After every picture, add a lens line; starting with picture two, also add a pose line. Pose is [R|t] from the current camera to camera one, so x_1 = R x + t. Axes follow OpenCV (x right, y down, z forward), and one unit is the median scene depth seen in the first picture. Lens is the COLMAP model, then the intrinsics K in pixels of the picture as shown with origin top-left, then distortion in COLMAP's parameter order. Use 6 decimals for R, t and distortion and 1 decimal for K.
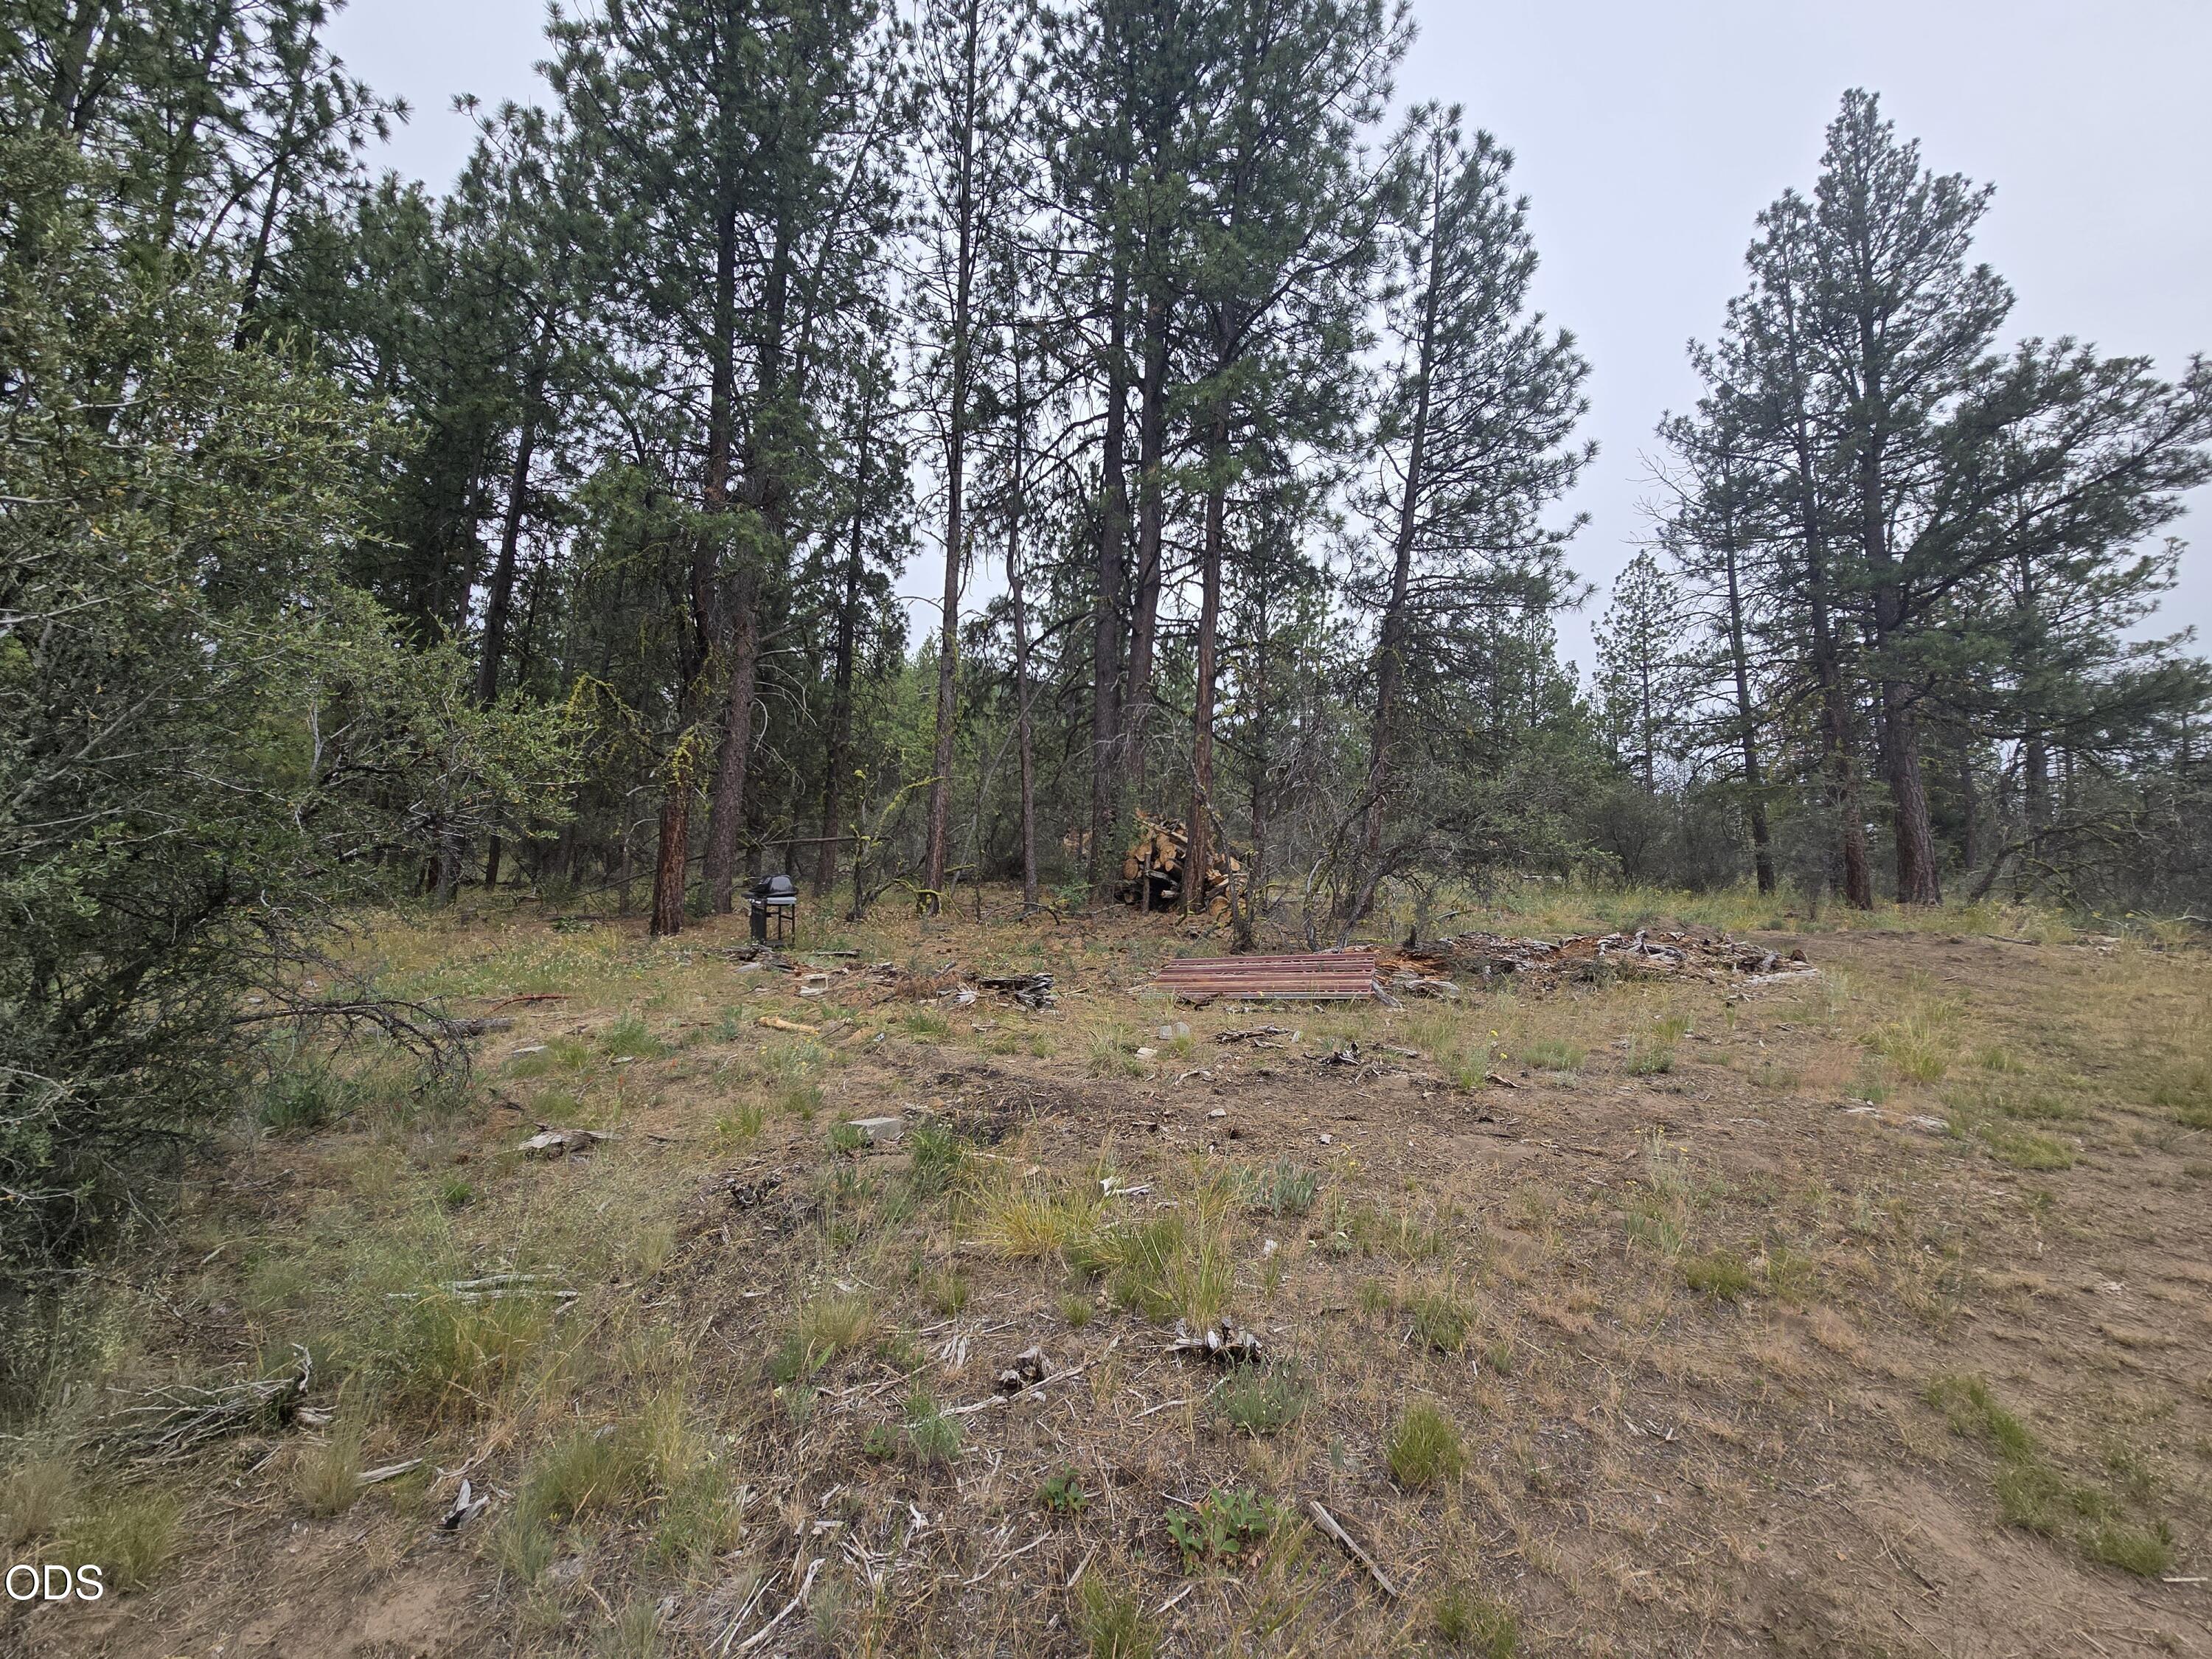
lens RADIAL K [[887.7, 0, 1106.0], [0, 887.7, 829.5], [0, 0, 1]] dist [-0.011507, 0.004274]
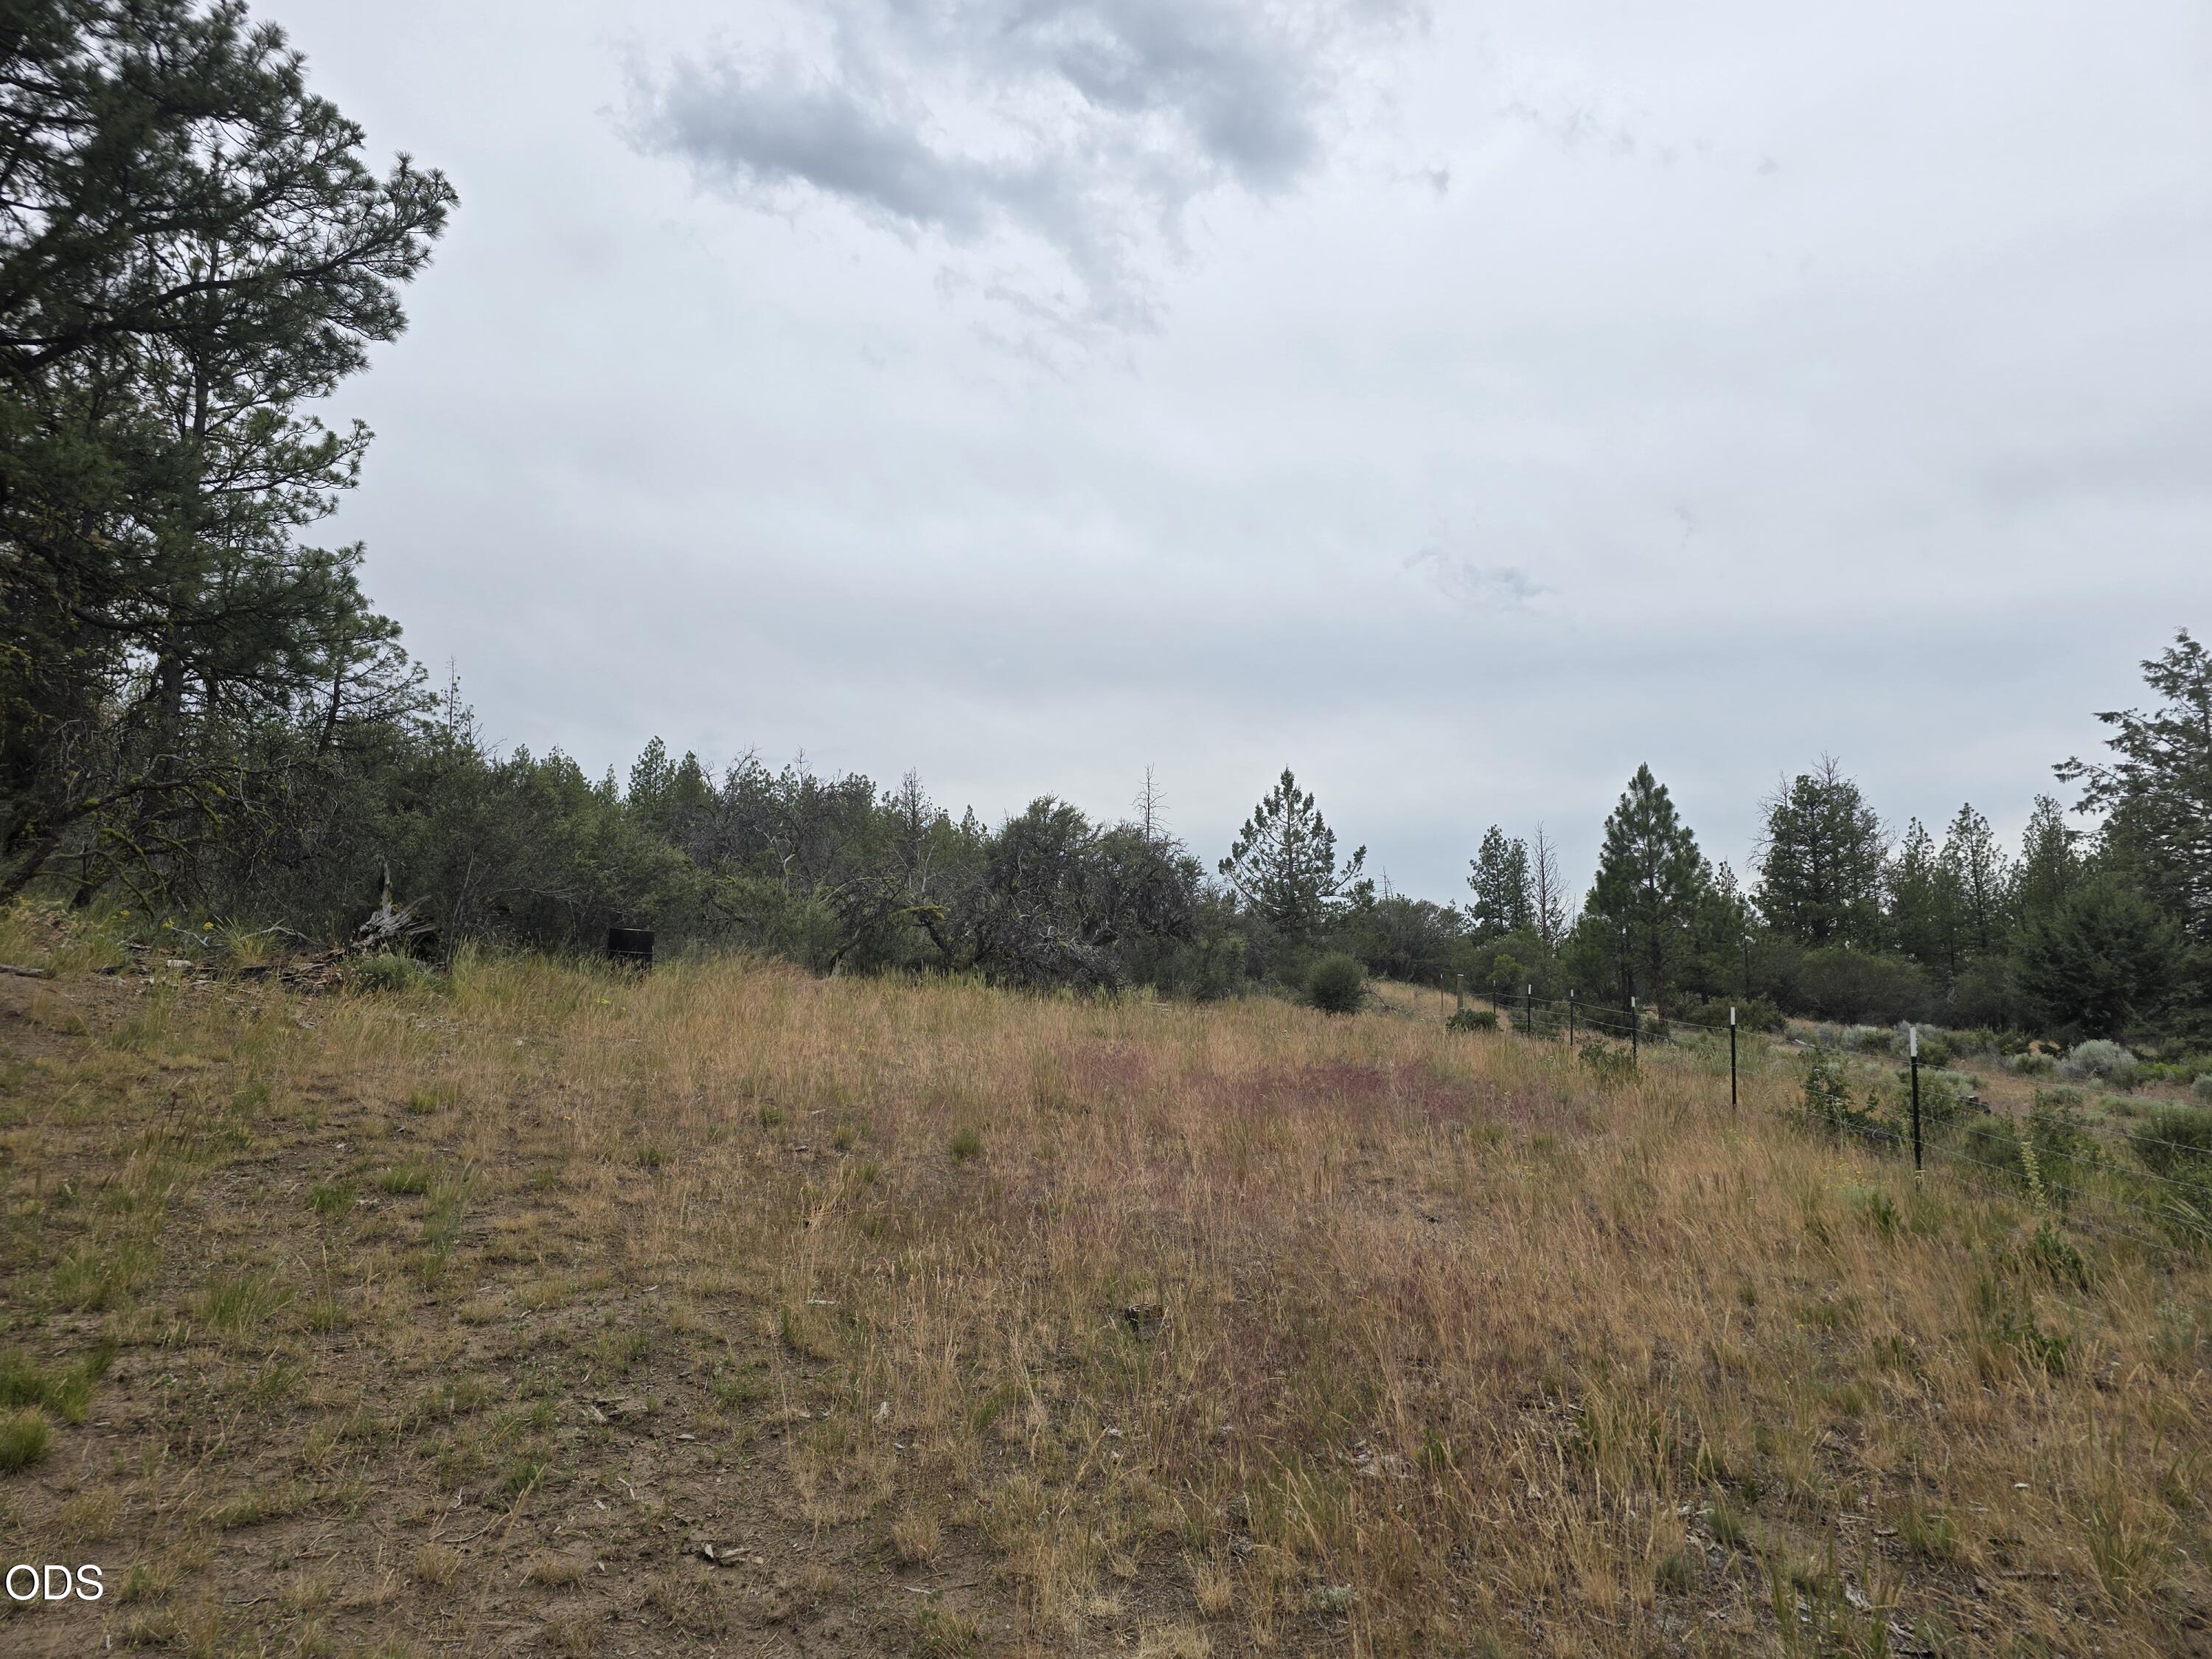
lens RADIAL K [[1497.0, 0, 1106.0], [0, 1497.0, 829.5], [0, 0, 1]] dist [-0.002191, -0.001850]
pose [[0.206546, 0.074061, 0.975630, 0.184529], [-0.118528, 0.991682, -0.050187, 0.002577], [-0.971231, -0.105274, 0.213606, 0.112004]]
